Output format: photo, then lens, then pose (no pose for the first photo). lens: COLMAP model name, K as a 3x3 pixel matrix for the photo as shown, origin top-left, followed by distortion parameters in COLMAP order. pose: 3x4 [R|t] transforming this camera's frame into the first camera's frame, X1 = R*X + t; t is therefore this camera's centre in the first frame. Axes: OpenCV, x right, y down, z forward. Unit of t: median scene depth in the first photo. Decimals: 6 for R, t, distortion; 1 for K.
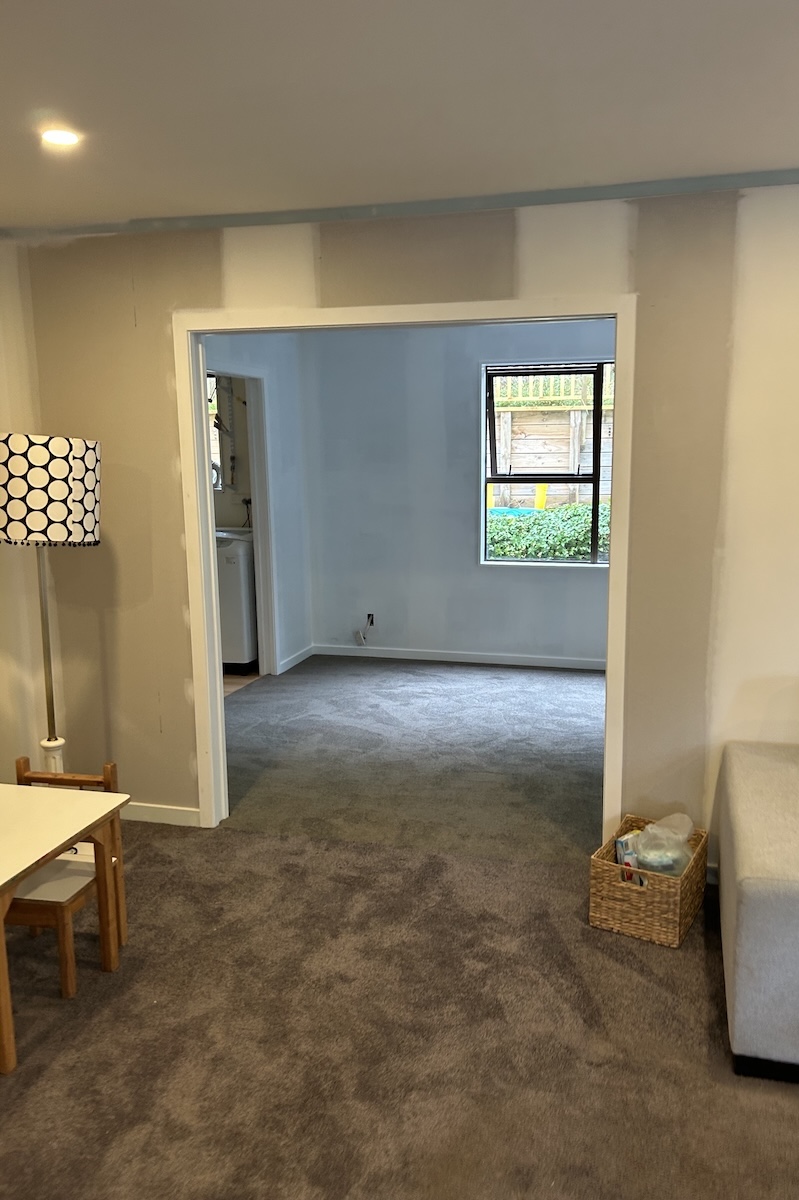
lens RADIAL K [[874.6, 0, 387.9], [0, 874.6, 605.0], [0, 0, 1]] dist [0.087679, -0.067290]
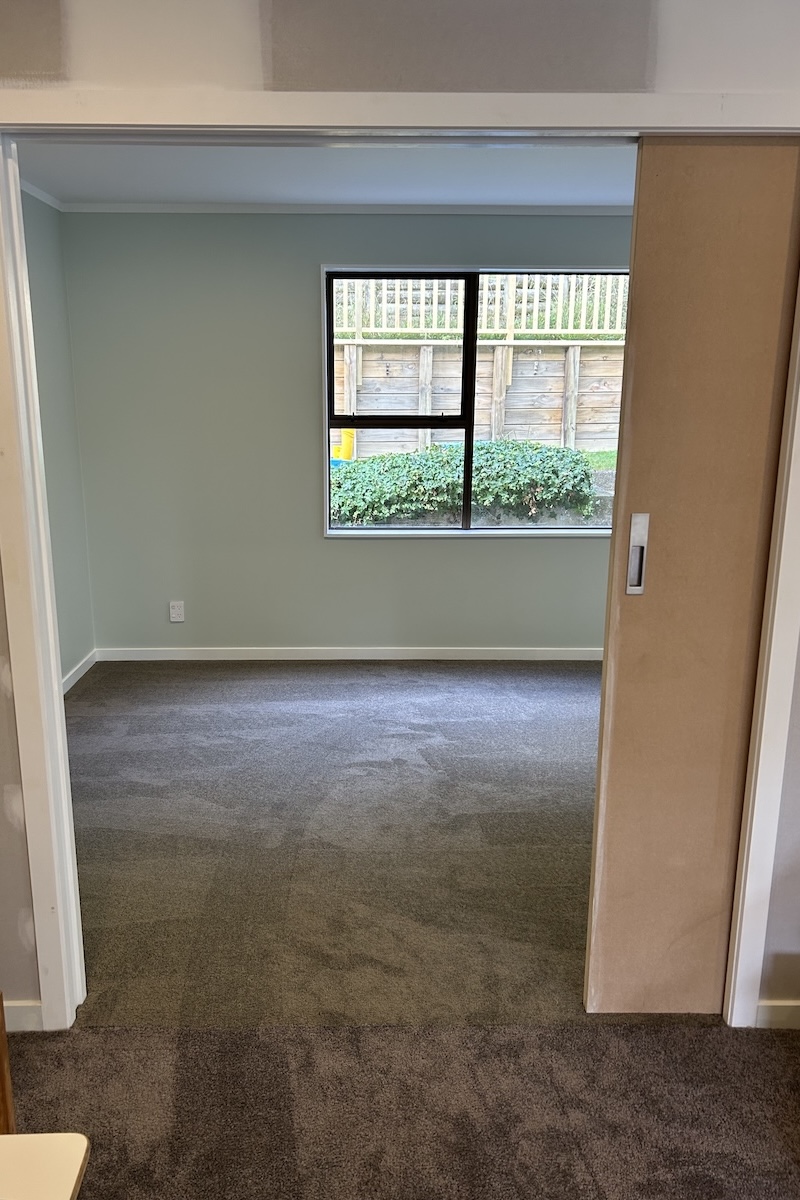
lens RADIAL K [[884.3, 0, 346.6], [0, 884.3, 600.5], [0, 0, 1]] dist [0.093203, -0.120873]
pose [[0.954422, -0.065103, 0.291275, -0.109684], [0.049897, 0.996990, 0.059341, -0.033067], [-0.294261, -0.042103, 0.954797, 0.242093]]
